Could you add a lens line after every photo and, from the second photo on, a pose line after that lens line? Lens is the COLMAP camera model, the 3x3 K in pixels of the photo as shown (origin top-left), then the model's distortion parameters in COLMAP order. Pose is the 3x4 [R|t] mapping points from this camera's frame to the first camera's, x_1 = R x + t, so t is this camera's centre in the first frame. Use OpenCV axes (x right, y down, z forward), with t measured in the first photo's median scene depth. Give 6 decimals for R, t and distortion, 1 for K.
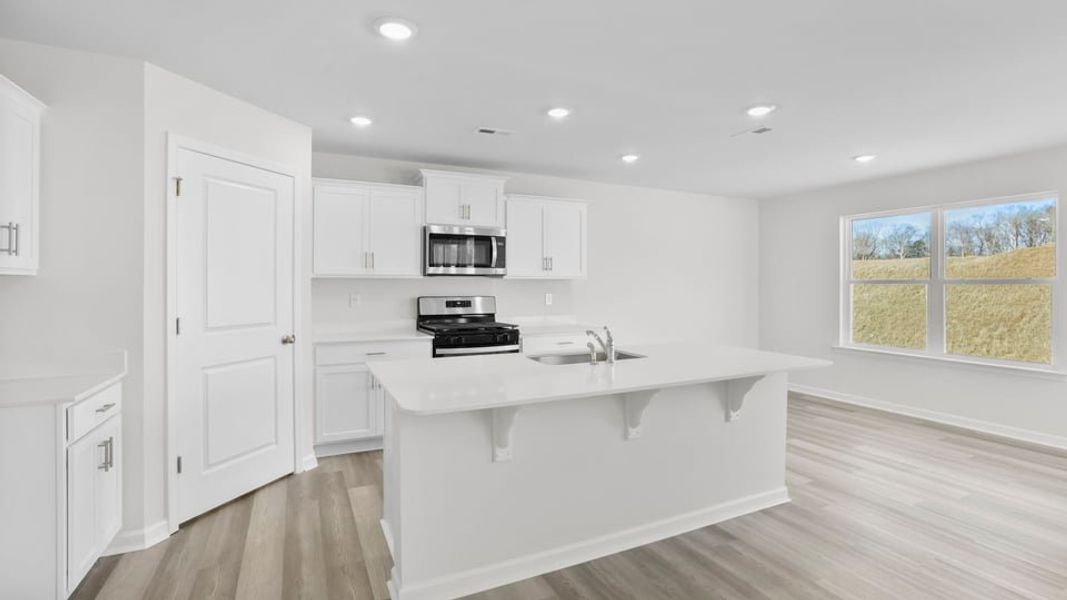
lens RADIAL K [[482.2, 0, 545.2], [0, 482.2, 282.8], [0, 0, 1]] dist [-0.010930, 0.003213]
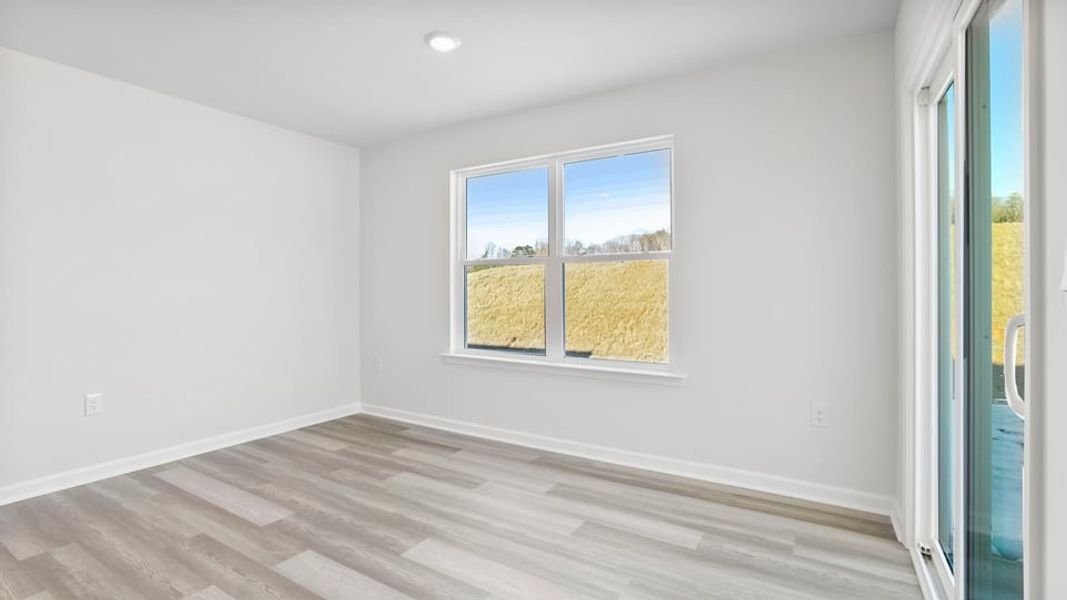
lens RADIAL K [[482.2, 0, 529.9], [0, 482.2, 293.3], [0, 0, 1]] dist [-0.010930, 0.003213]
pose [[0.853235, -0.009321, 0.521444, 0.108724], [0.003395, 0.999918, 0.012320, 0.011043], [-0.521516, -0.008742, 0.853197, 0.106698]]
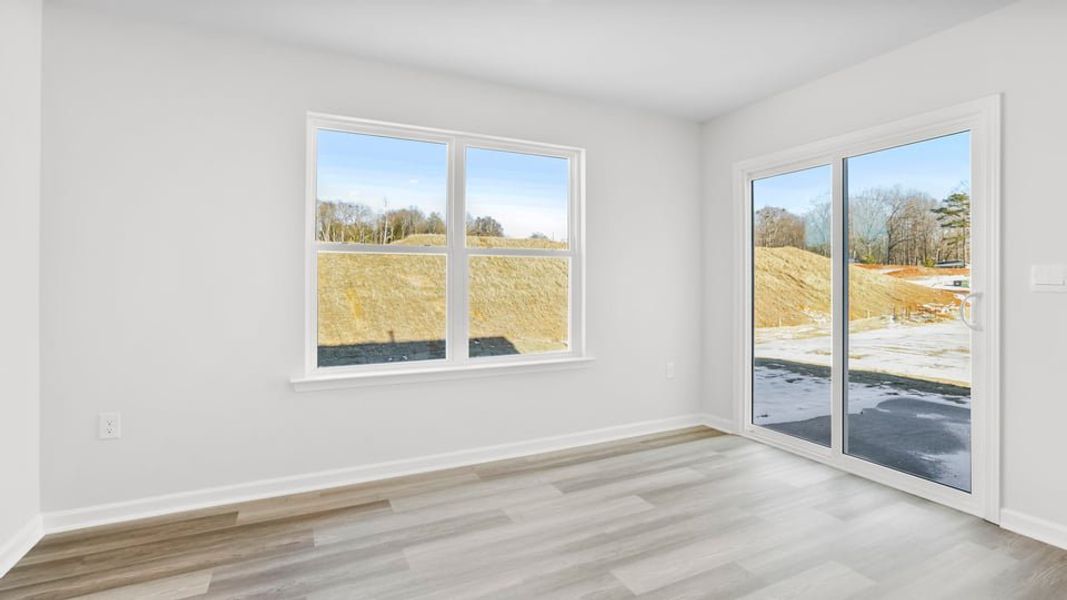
lens RADIAL K [[482.2, 0, 550.9], [0, 482.2, 281.1], [0, 0, 1]] dist [-0.010930, 0.003213]
pose [[0.013220, 0.002167, 0.999910, 0.043567], [-0.007501, 0.999970, -0.002068, 0.010773], [-0.999884, -0.007473, 0.013236, 0.234899]]
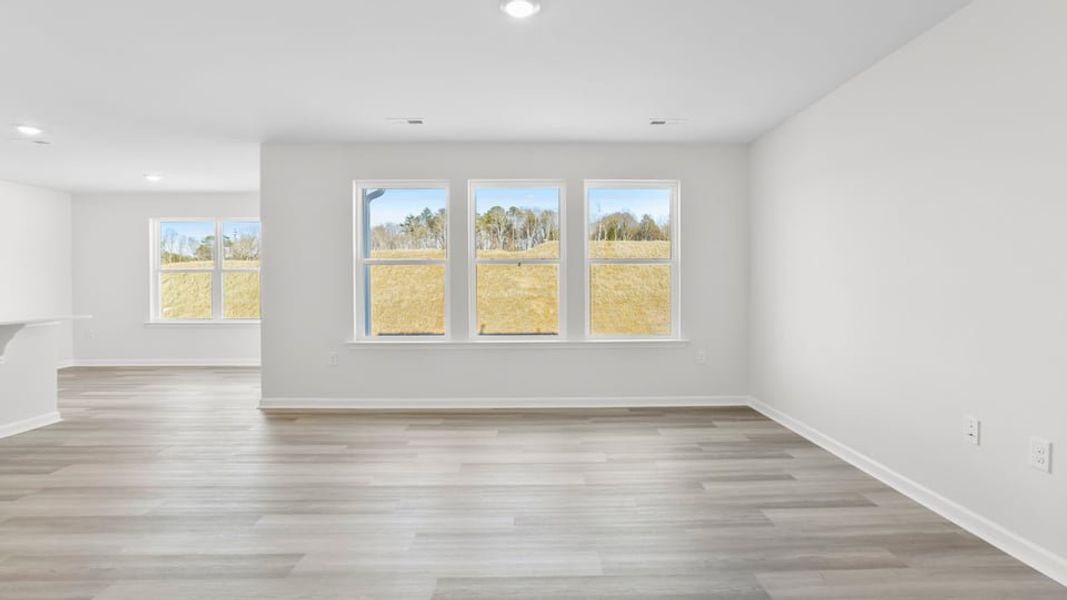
lens RADIAL K [[482.2, 0, 537.7], [0, 482.2, 289.2], [0, 0, 1]] dist [-0.010930, 0.003213]
pose [[0.433658, -0.013482, 0.900976, -0.022203], [0.003739, 0.999906, 0.013163, 0.010618], [-0.901070, -0.002339, 0.433668, -0.140213]]
